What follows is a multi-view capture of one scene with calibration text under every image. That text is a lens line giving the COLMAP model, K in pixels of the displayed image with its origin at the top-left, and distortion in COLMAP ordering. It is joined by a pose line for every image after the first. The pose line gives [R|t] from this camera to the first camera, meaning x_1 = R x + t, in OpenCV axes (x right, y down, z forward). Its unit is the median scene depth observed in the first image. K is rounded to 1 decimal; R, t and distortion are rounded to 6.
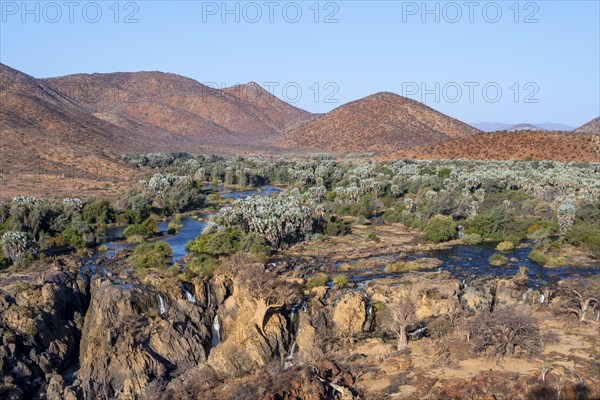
lens RADIAL K [[936.7, 0, 299.9], [0, 936.7, 199.1], [0, 0, 1]] dist [-0.009162, -0.009941]
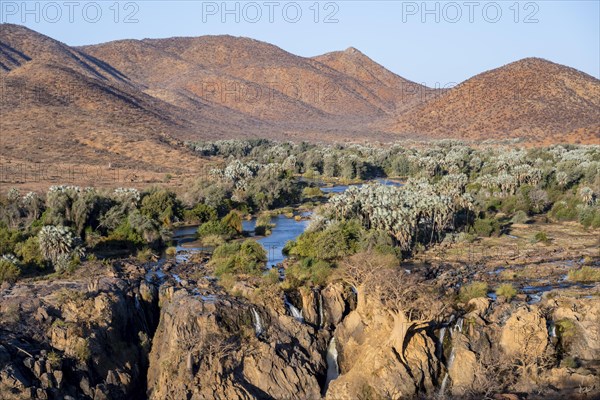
lens RADIAL K [[1251.9, 0, 297.4], [0, 1251.9, 200.7], [0, 0, 1]] dist [-0.021868, 0.040216]
pose [[0.995494, -0.001696, -0.094808, -0.022525], [0.001480, 0.999996, -0.002351, 0.018864], [0.094812, 0.002200, 0.995493, 0.036825]]
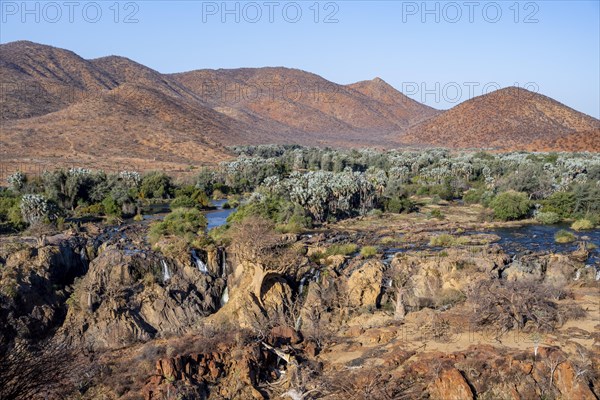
lens RADIAL K [[952.0, 0, 290.8], [0, 952.0, 199.7], [0, 0, 1]] dist [0.002559, -0.019906]
pose [[0.990301, 0.017888, -0.137785, 0.085949], [-0.017414, 0.999838, 0.004644, 0.032803], [0.137846, -0.002199, 0.990451, 0.094464]]
